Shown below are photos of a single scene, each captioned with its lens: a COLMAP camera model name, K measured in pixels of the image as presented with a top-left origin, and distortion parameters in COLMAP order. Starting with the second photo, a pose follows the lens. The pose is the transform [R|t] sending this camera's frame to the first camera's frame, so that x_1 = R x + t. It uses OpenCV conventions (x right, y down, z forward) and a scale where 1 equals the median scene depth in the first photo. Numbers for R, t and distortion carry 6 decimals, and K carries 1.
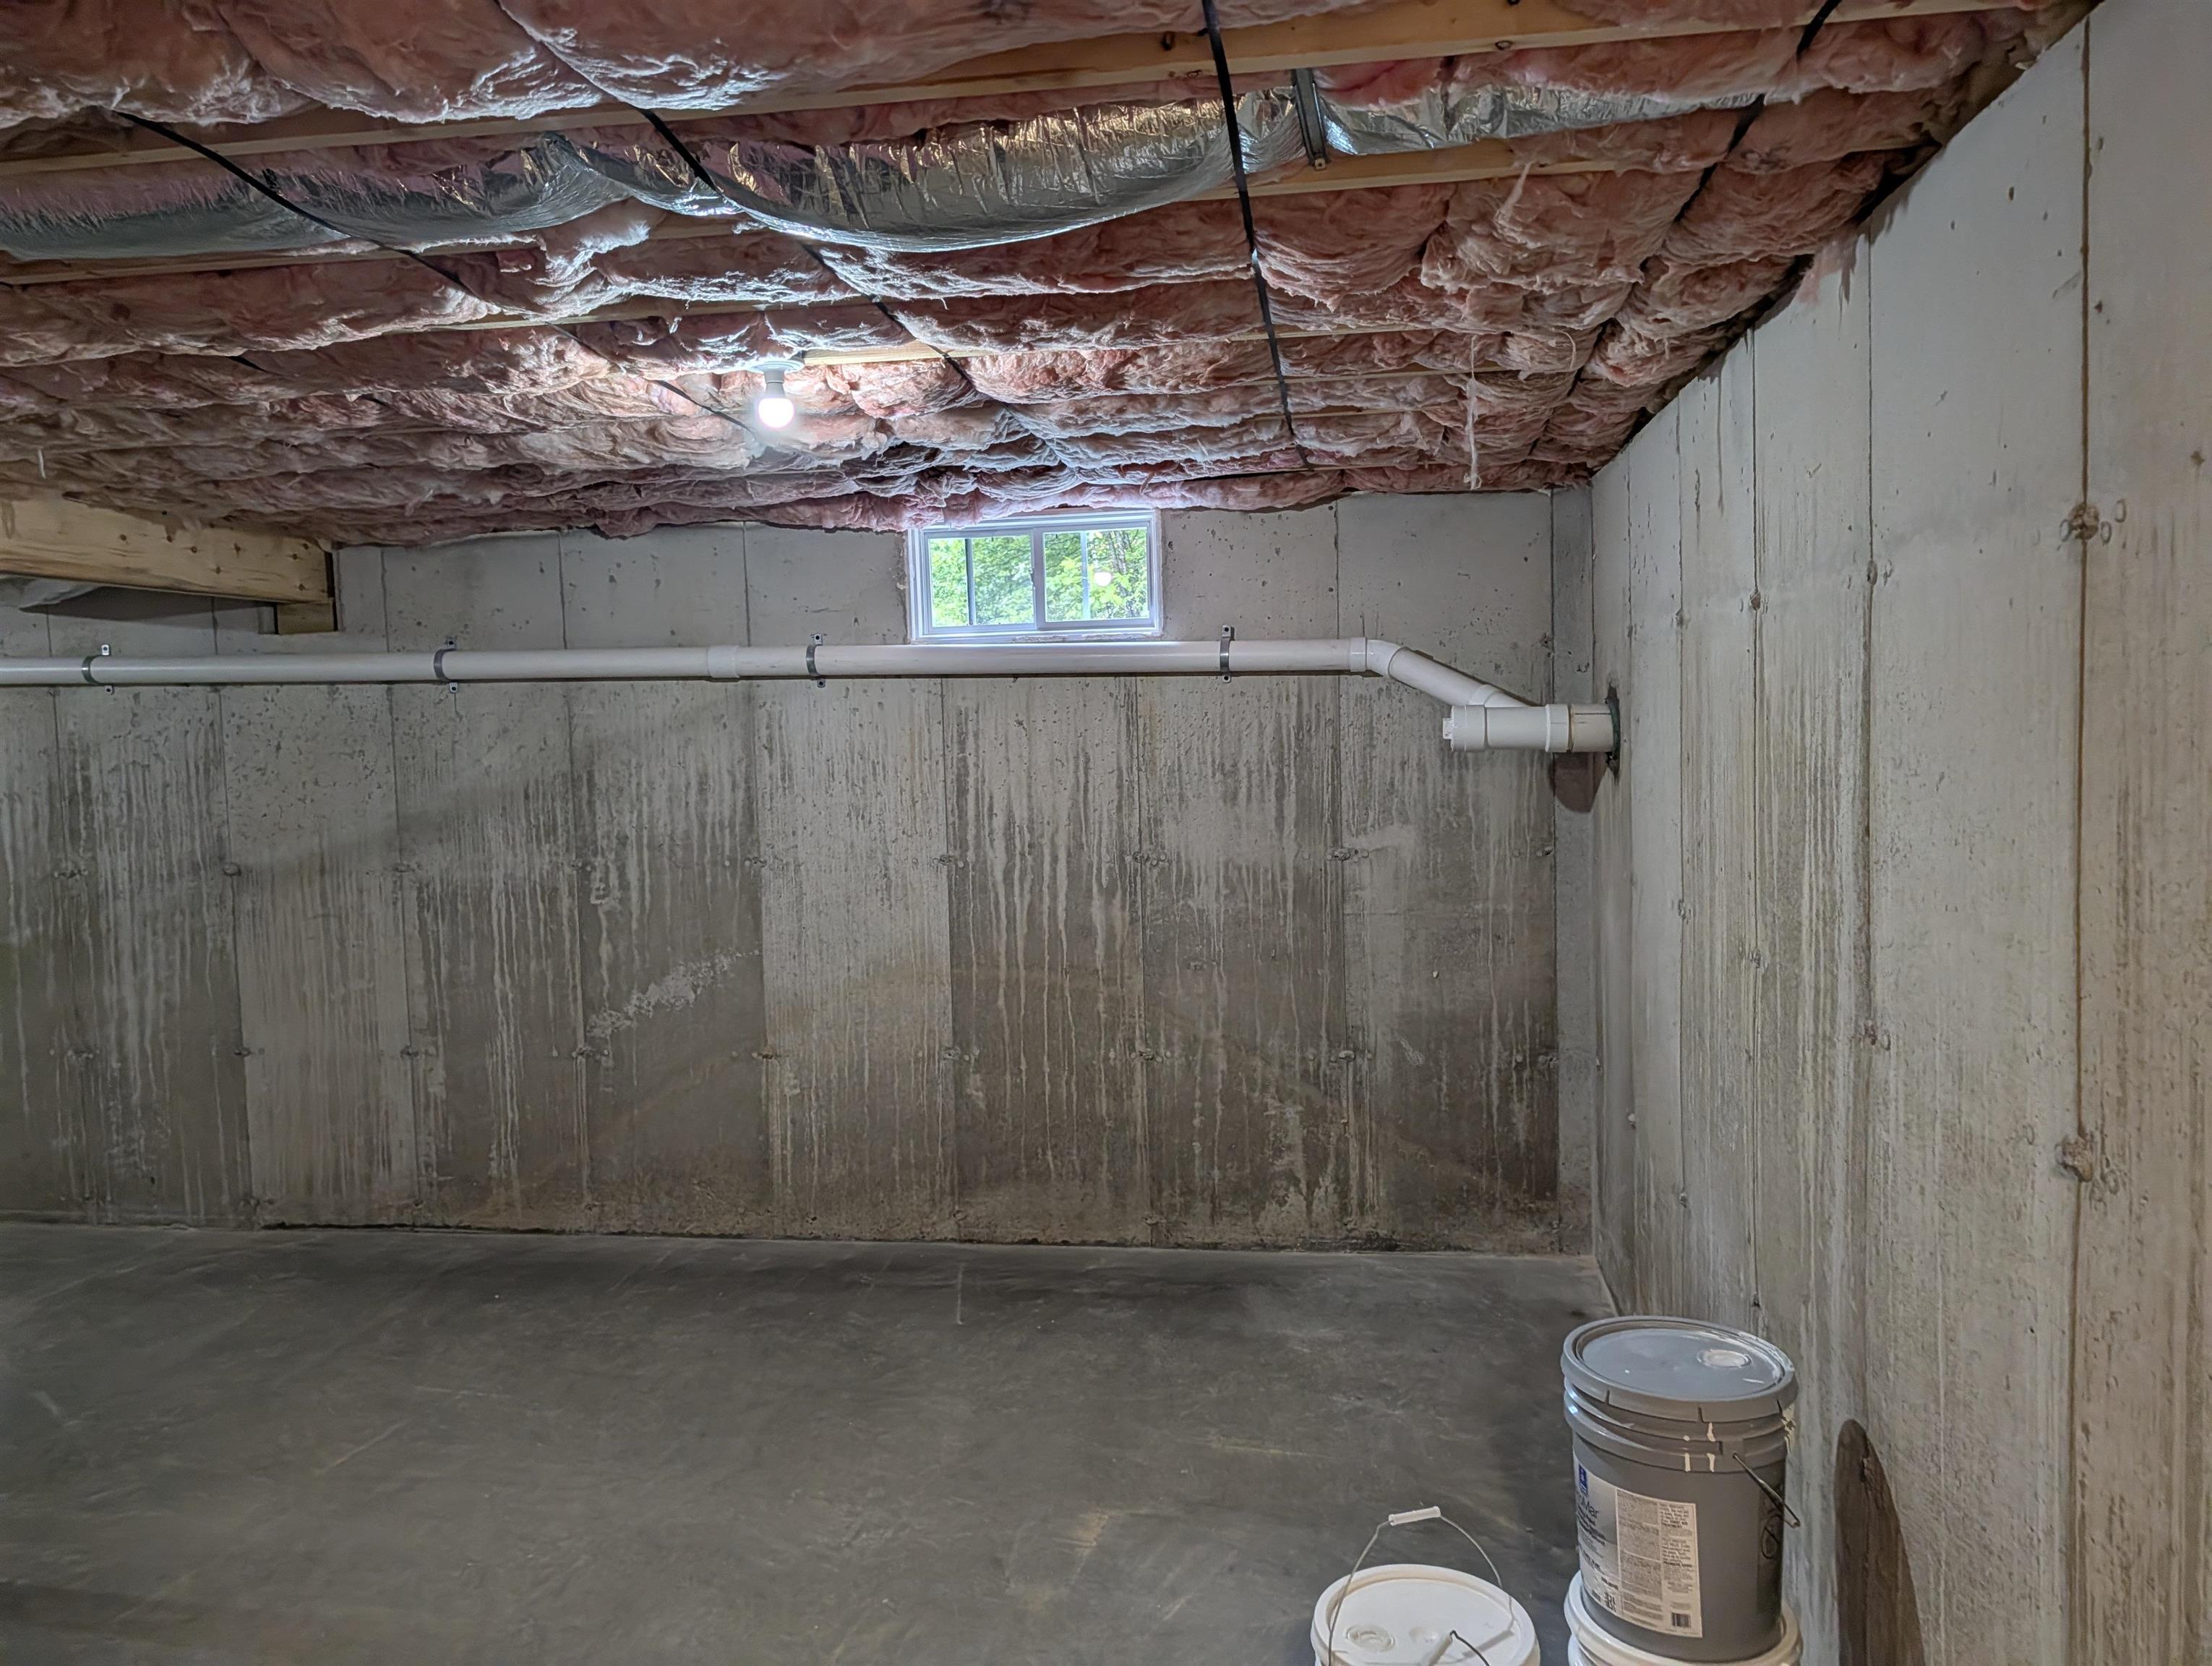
lens RADIAL K [[1590.9, 0, 1113.3], [0, 1590.9, 801.4], [0, 0, 1]] dist [0.036808, -0.033110]
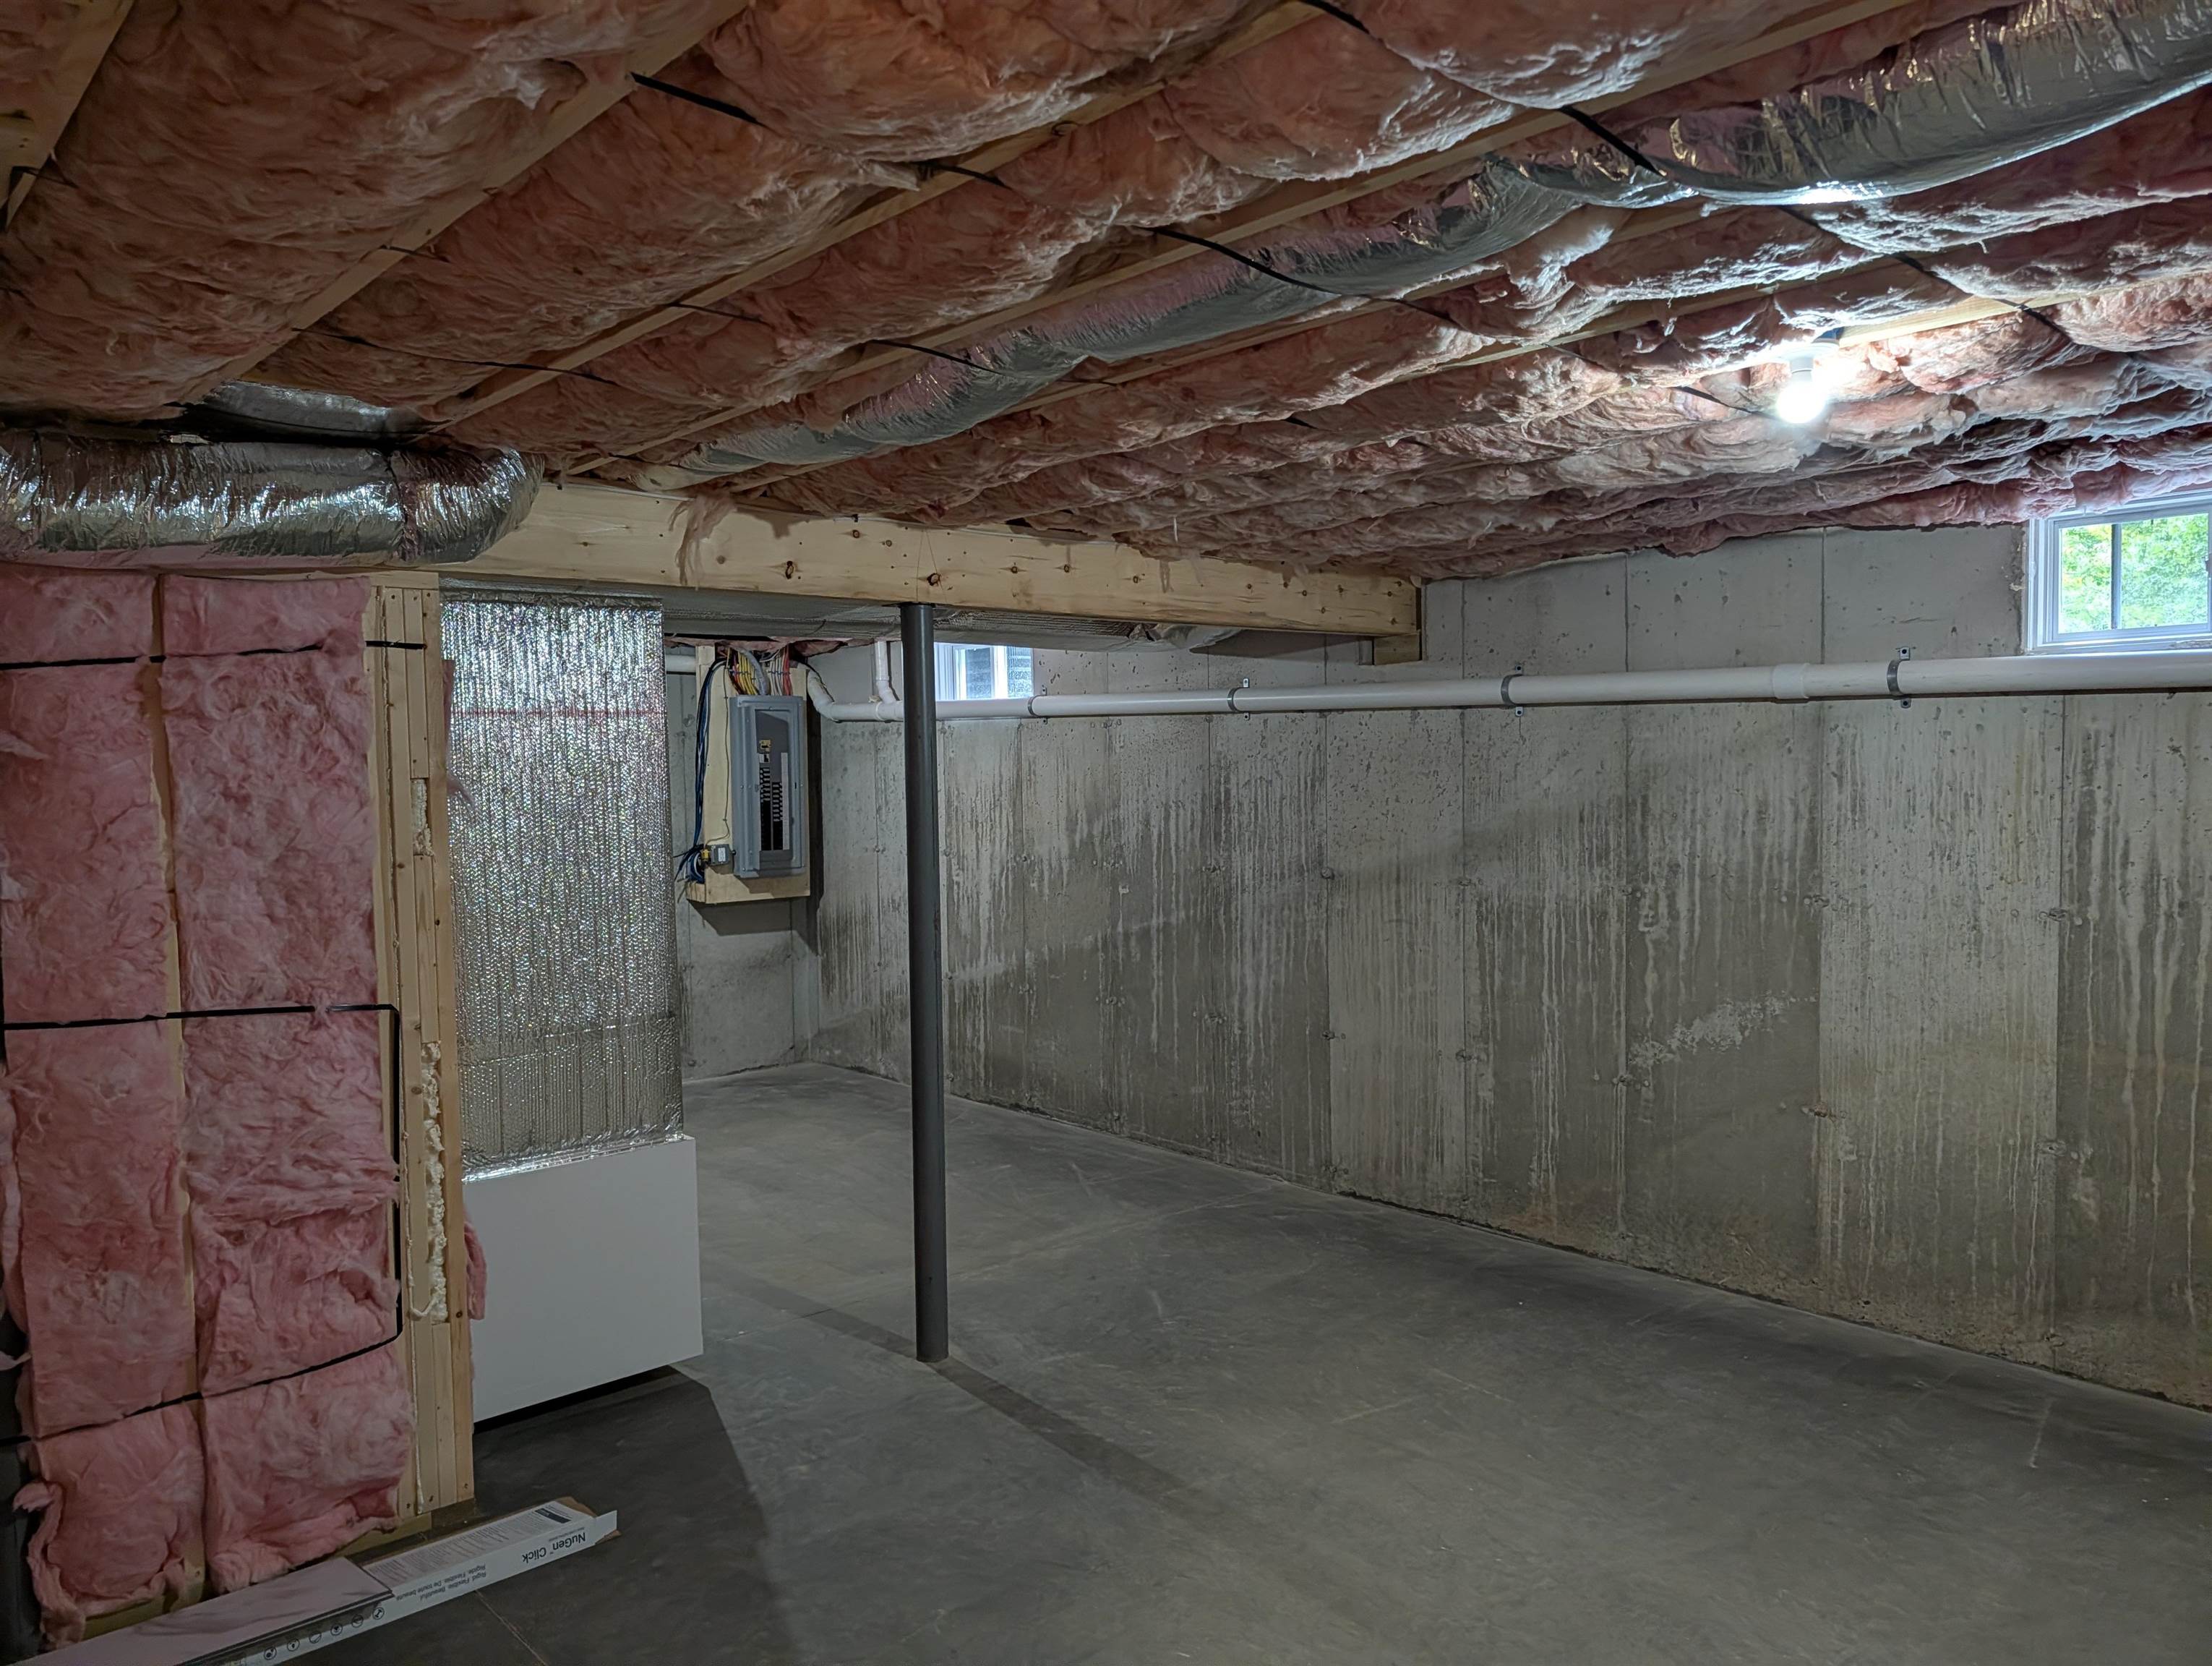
lens RADIAL K [[1590.9, 0, 1090.8], [0, 1590.9, 845.5], [0, 0, 1]] dist [0.036808, -0.033110]
pose [[0.762355, 0.048870, -0.645311, 0.054755], [-0.040205, 0.998795, 0.028143, -0.002742], [0.645908, 0.004489, 0.763402, 0.035592]]
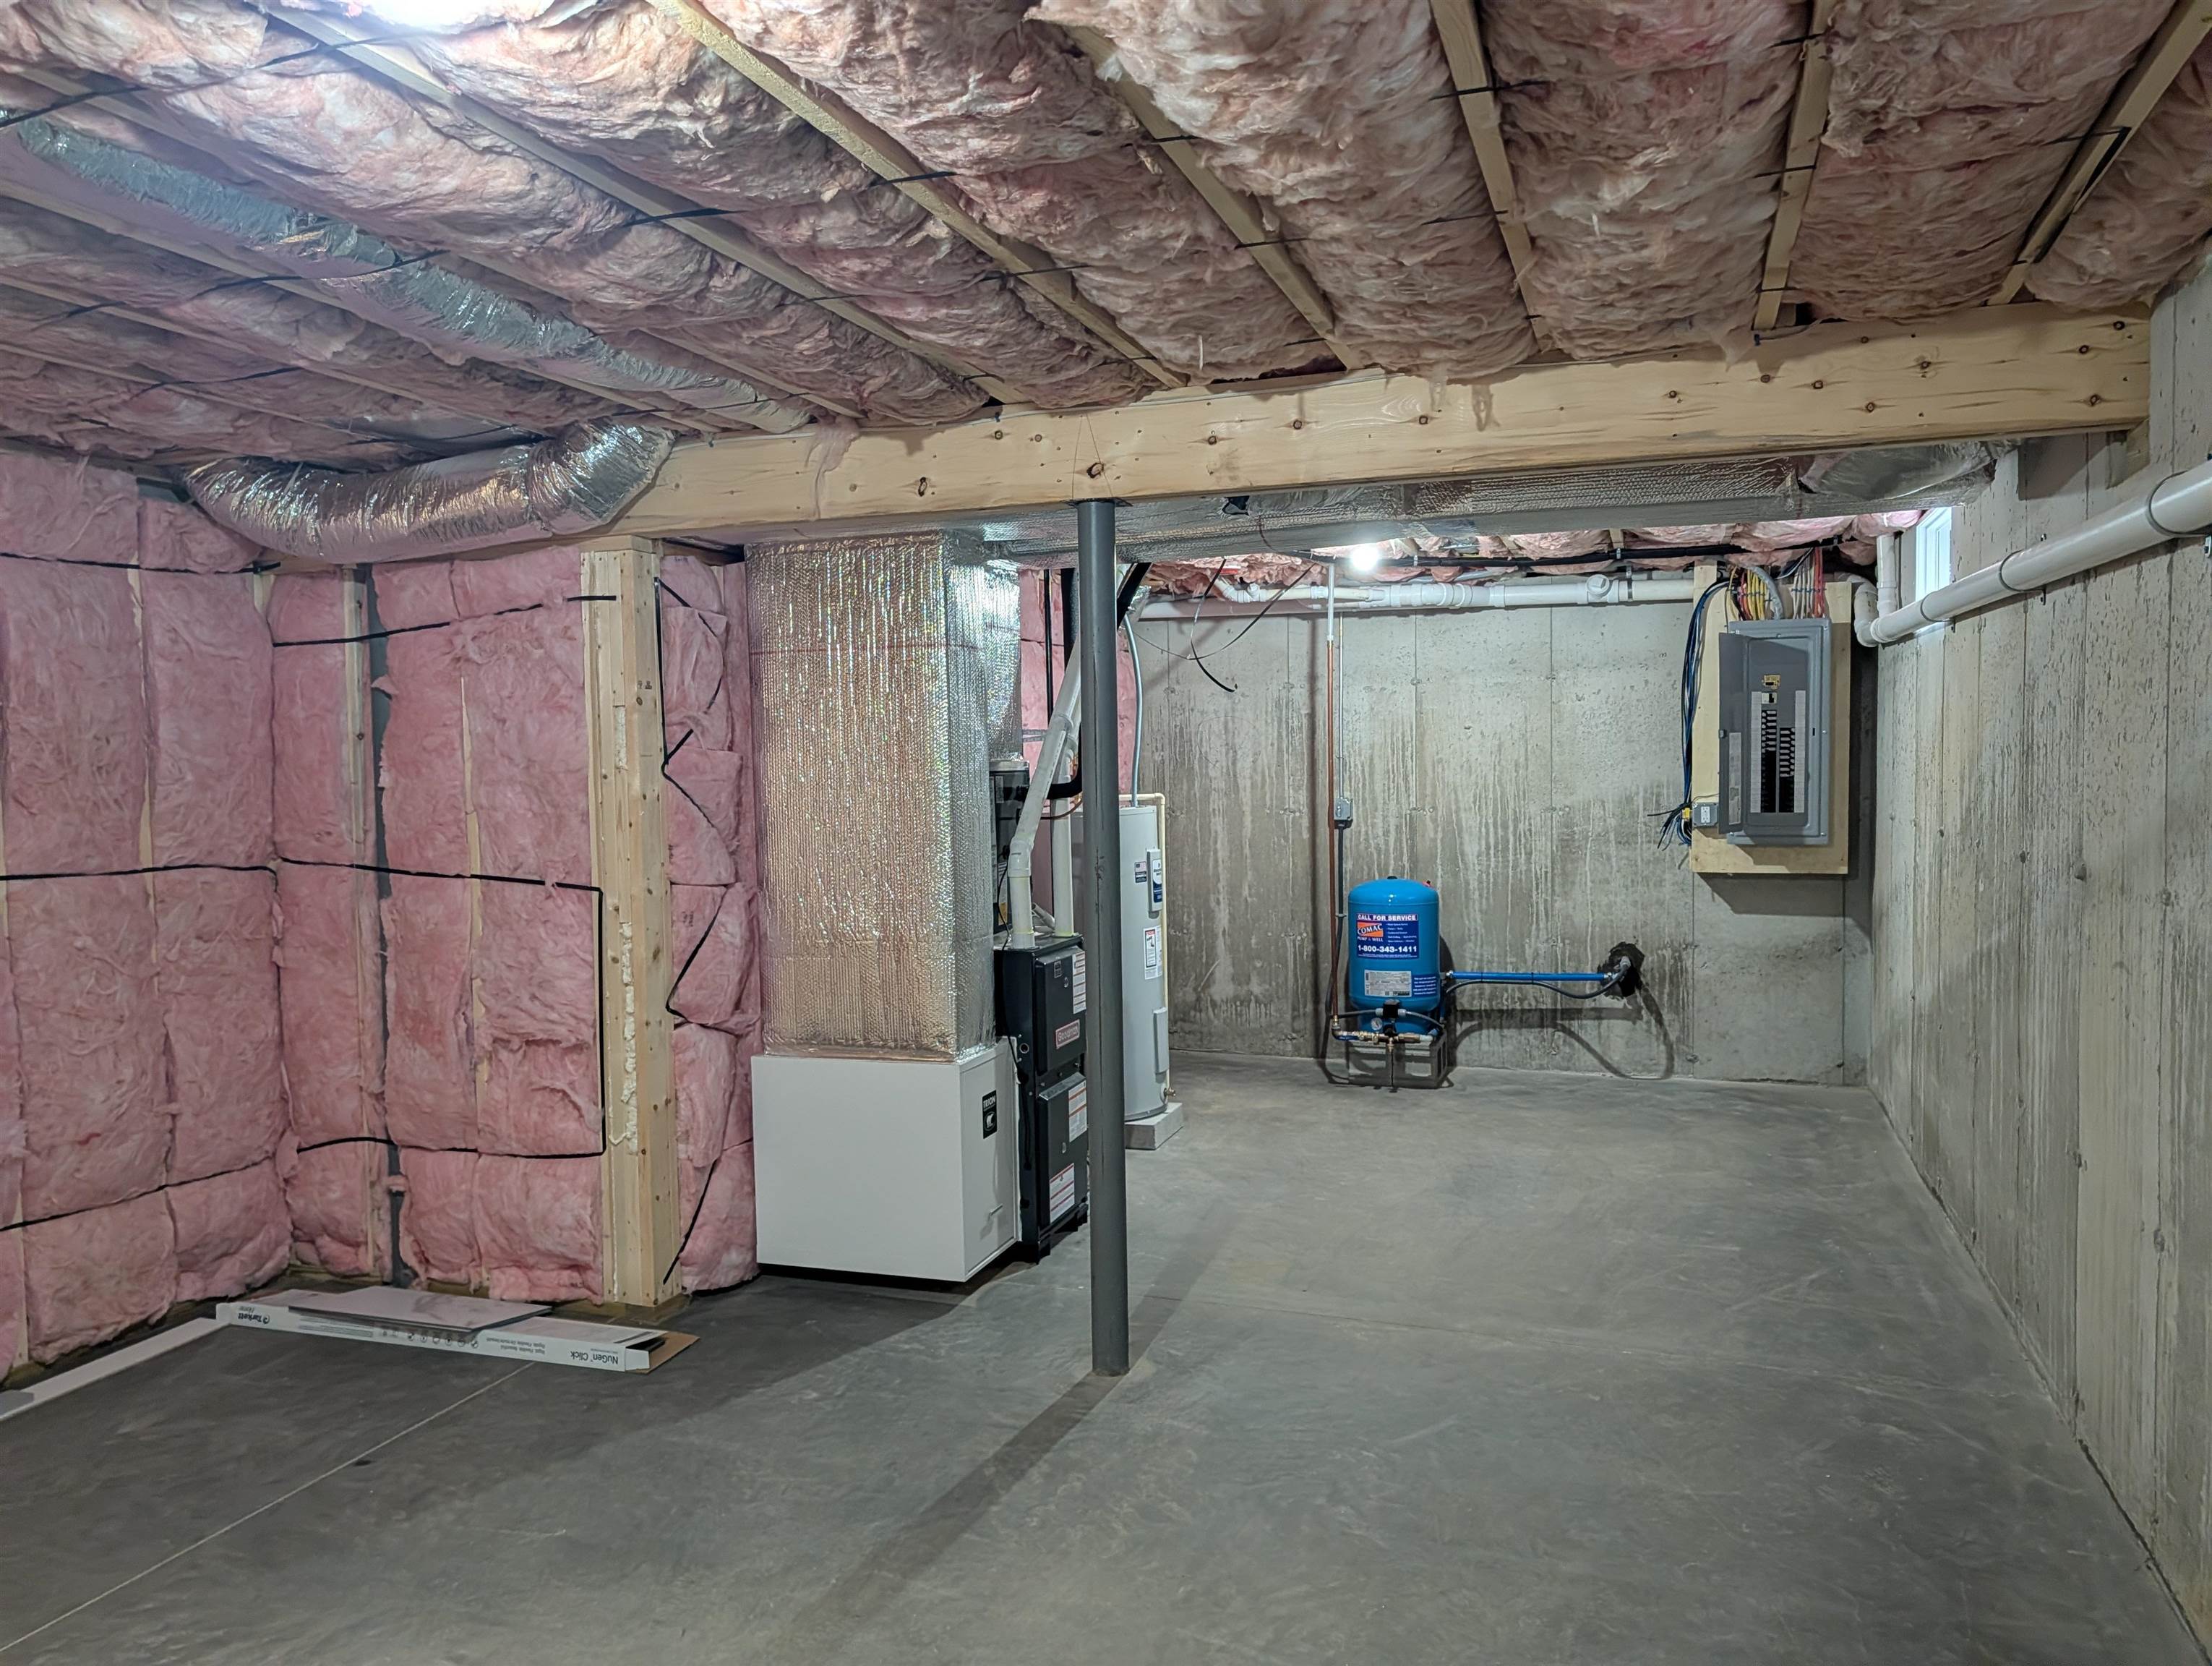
lens RADIAL K [[1590.9, 0, 1052.8], [0, 1590.9, 840.2], [0, 0, 1]] dist [0.036808, -0.033110]
pose [[-0.207949, 0.079820, -0.974877, 0.177788], [-0.034750, 0.995433, 0.088916, -0.013945], [0.977522, 0.052367, -0.204225, 0.853002]]
